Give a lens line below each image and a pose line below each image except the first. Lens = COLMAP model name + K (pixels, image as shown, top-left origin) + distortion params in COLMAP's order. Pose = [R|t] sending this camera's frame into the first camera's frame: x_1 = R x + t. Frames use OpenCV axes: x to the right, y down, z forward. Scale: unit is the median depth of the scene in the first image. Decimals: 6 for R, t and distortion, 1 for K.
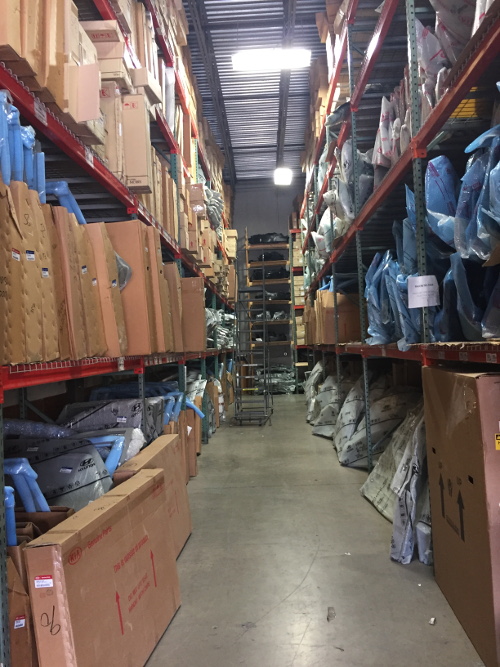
lens RADIAL K [[565.2, 0, 250.0], [0, 565.2, 333.5], [0, 0, 1]] dist [0.006348, 0.002215]
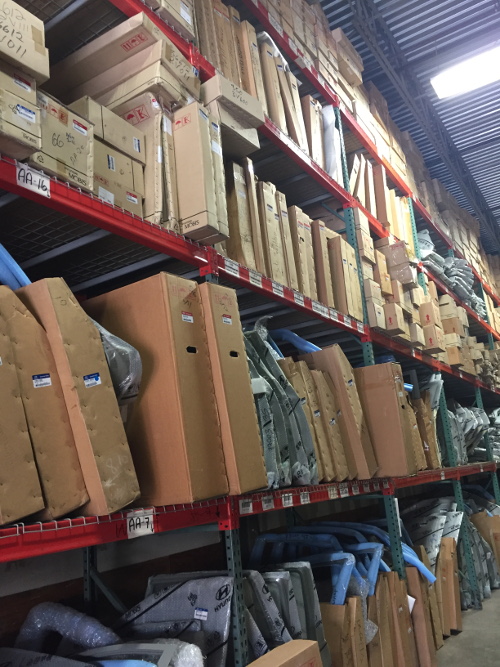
lens RADIAL K [[562.8, 0, 250.0], [0, 562.8, 333.5], [0, 0, 1]] dist [0.120338, -0.204530]
pose [[0.859917, -0.160683, -0.484483, 0.095928], [0.064852, 0.975860, -0.208546, -0.002422], [0.506298, 0.147913, 0.849579, 0.310809]]
